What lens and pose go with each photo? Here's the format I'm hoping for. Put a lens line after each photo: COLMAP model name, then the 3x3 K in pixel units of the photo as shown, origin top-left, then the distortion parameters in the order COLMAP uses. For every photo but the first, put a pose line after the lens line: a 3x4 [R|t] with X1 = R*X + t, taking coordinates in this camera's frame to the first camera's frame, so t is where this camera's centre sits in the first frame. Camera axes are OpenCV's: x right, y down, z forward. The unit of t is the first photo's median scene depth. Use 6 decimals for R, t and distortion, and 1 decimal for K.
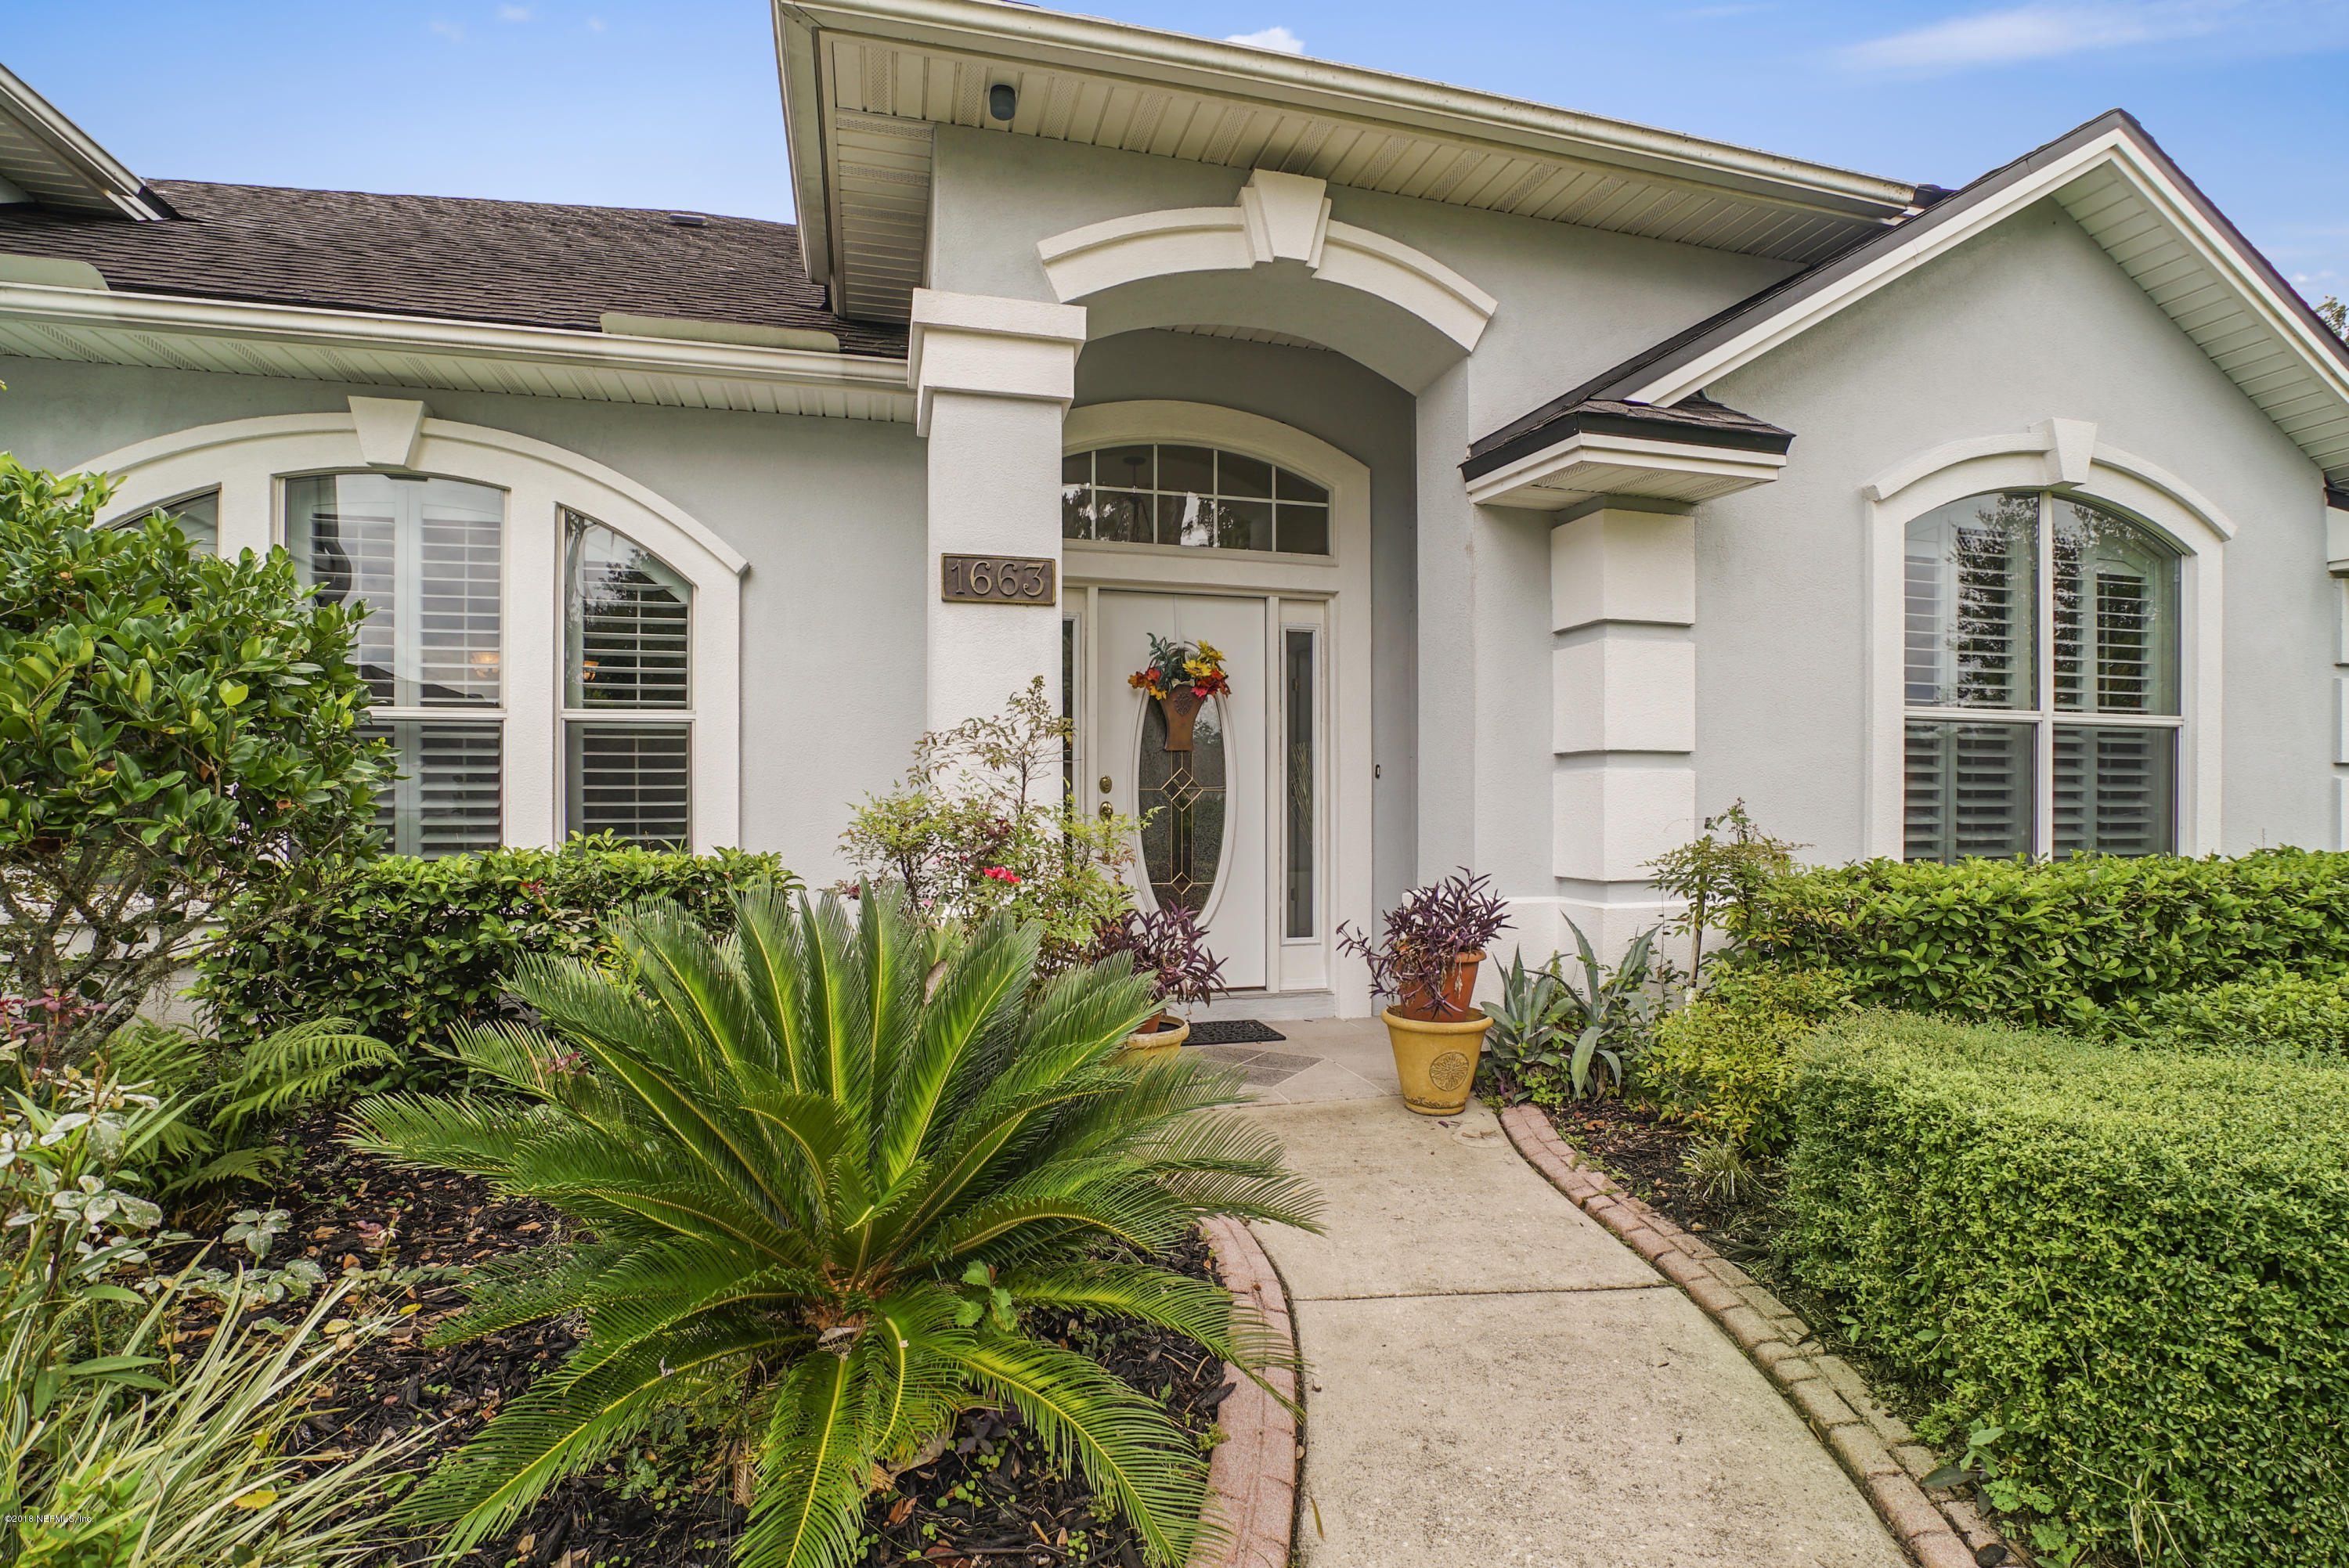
lens RADIAL K [[1116.2, 0, 1165.8], [0, 1116.2, 796.0], [0, 0, 1]] dist [-0.065250, 0.027092]
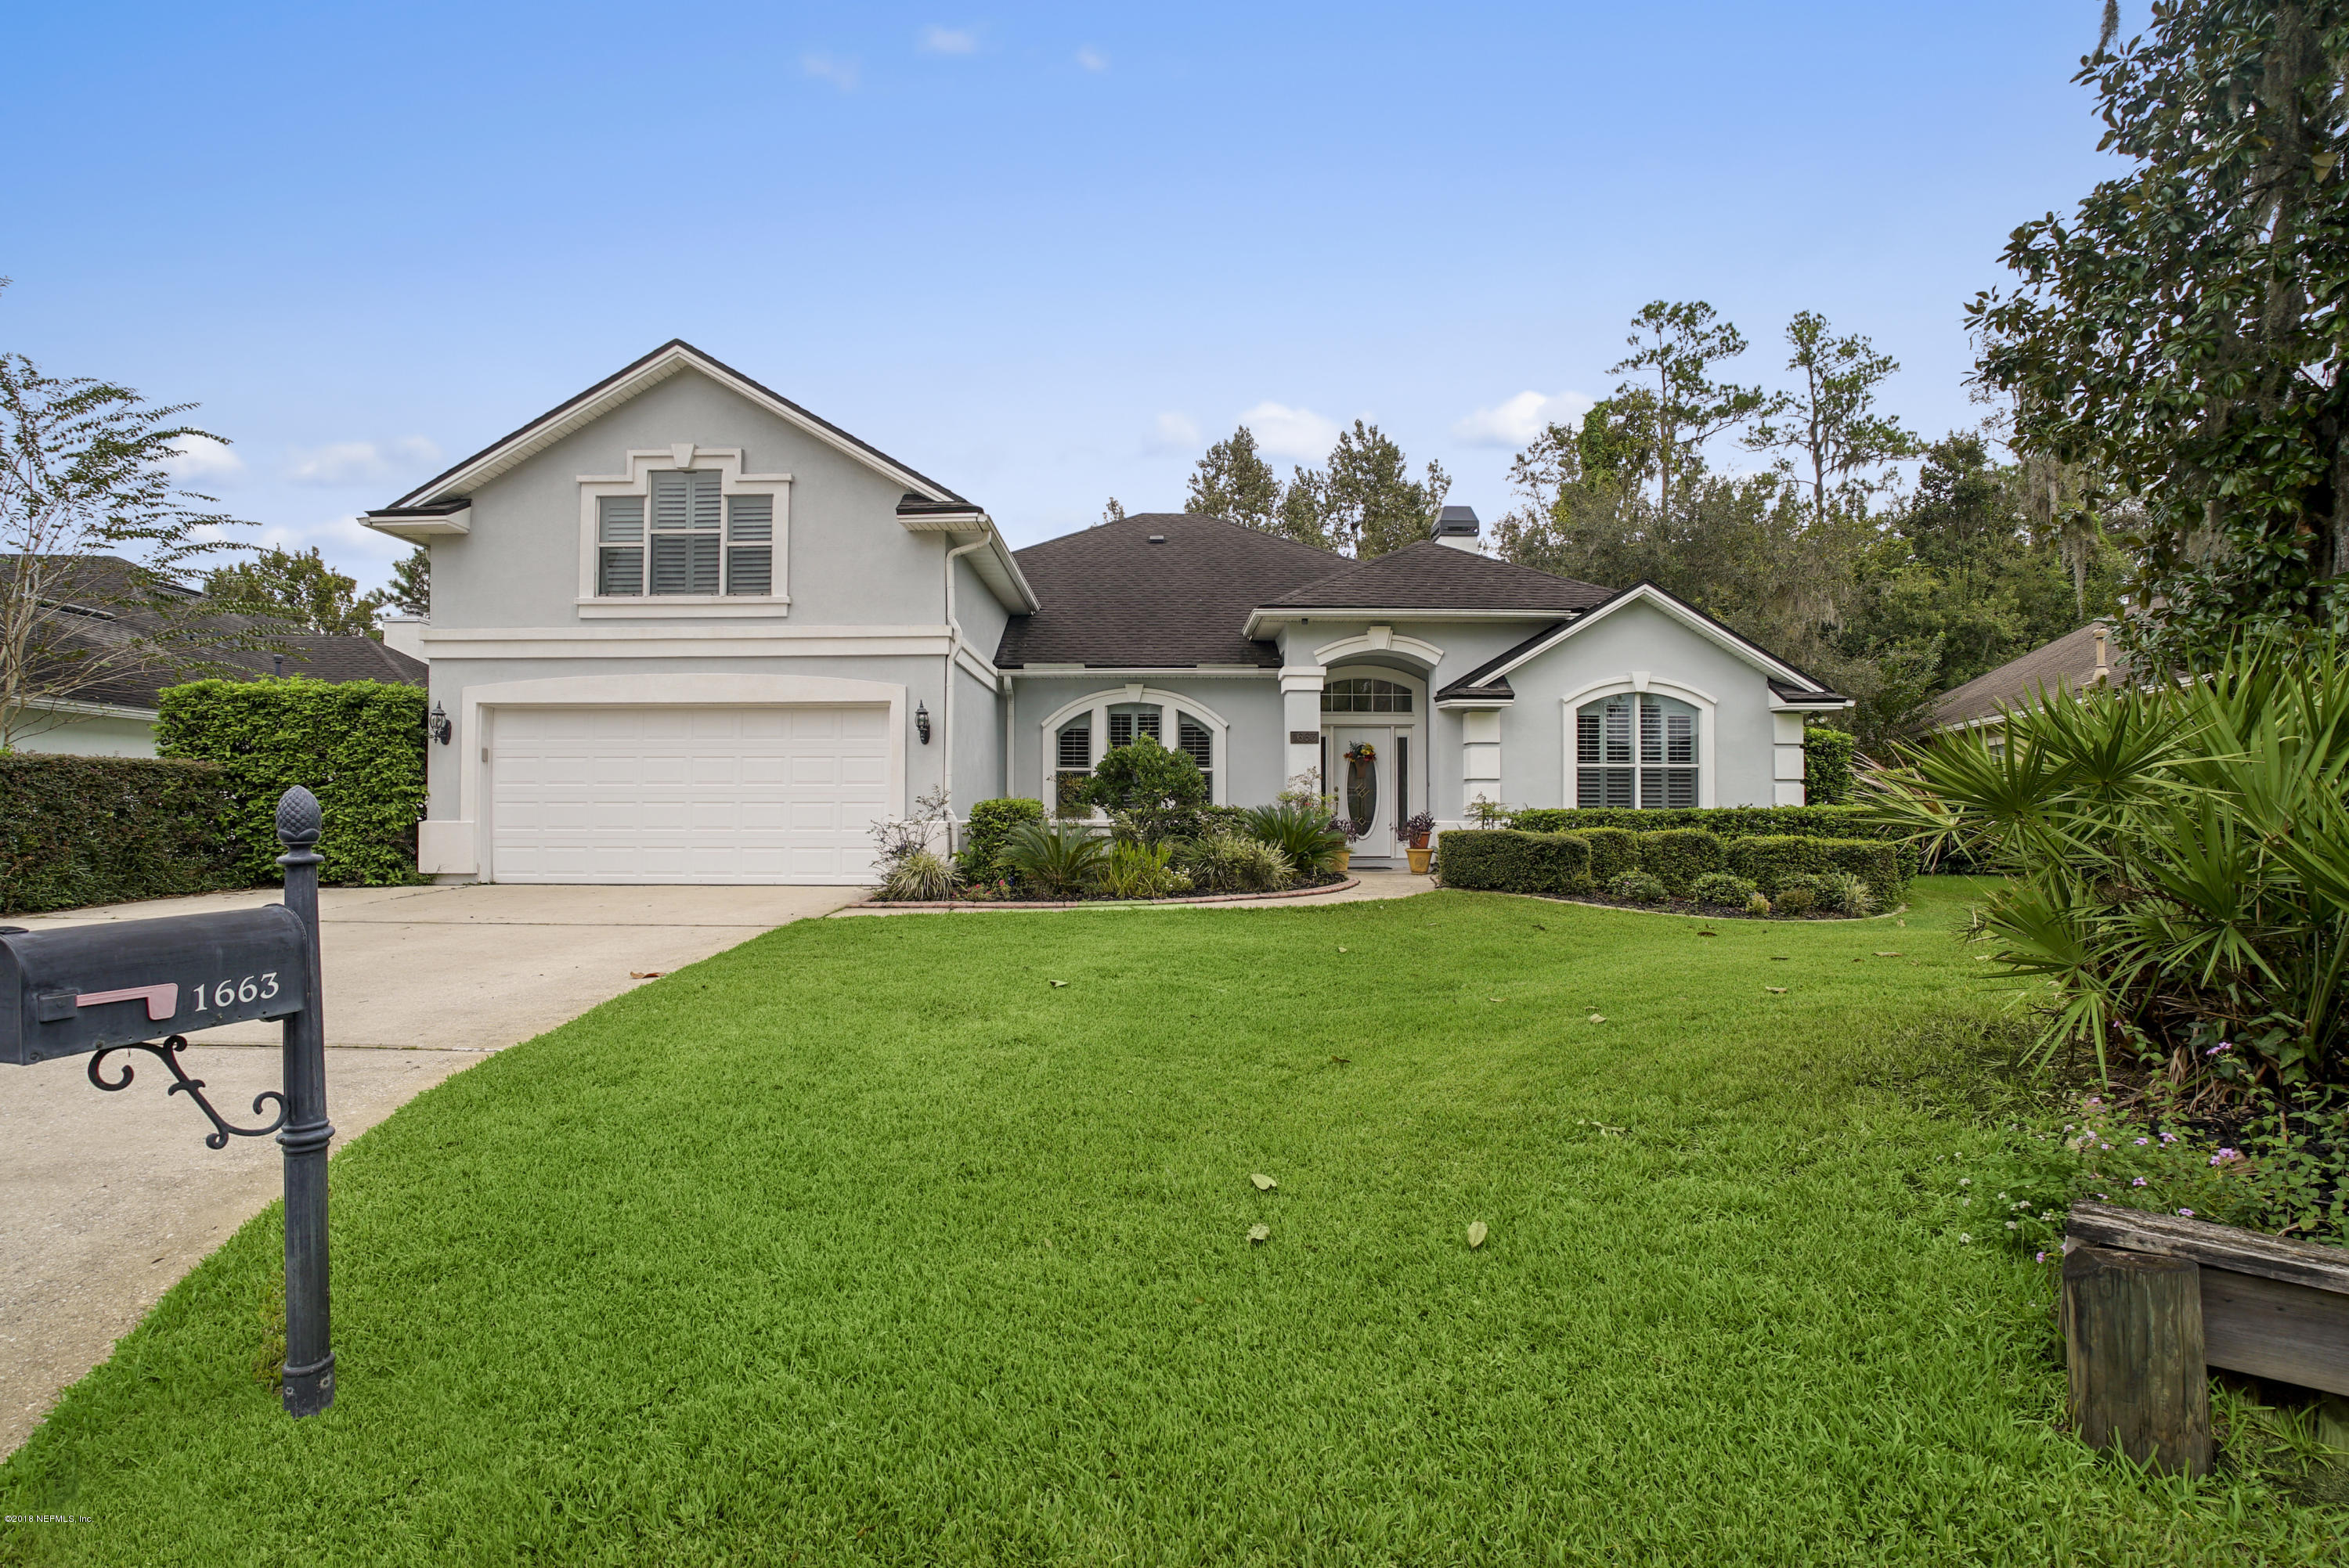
lens RADIAL K [[1116.2, 0, 1165.8], [0, 1116.2, 796.0], [0, 0, 1]] dist [-0.065250, 0.027092]
pose [[0.971193, -0.003896, -0.238263, 0.279835], [0.001542, 0.999948, -0.010067, 0.048028], [0.238290, 0.009409, 0.971149, -2.649350]]
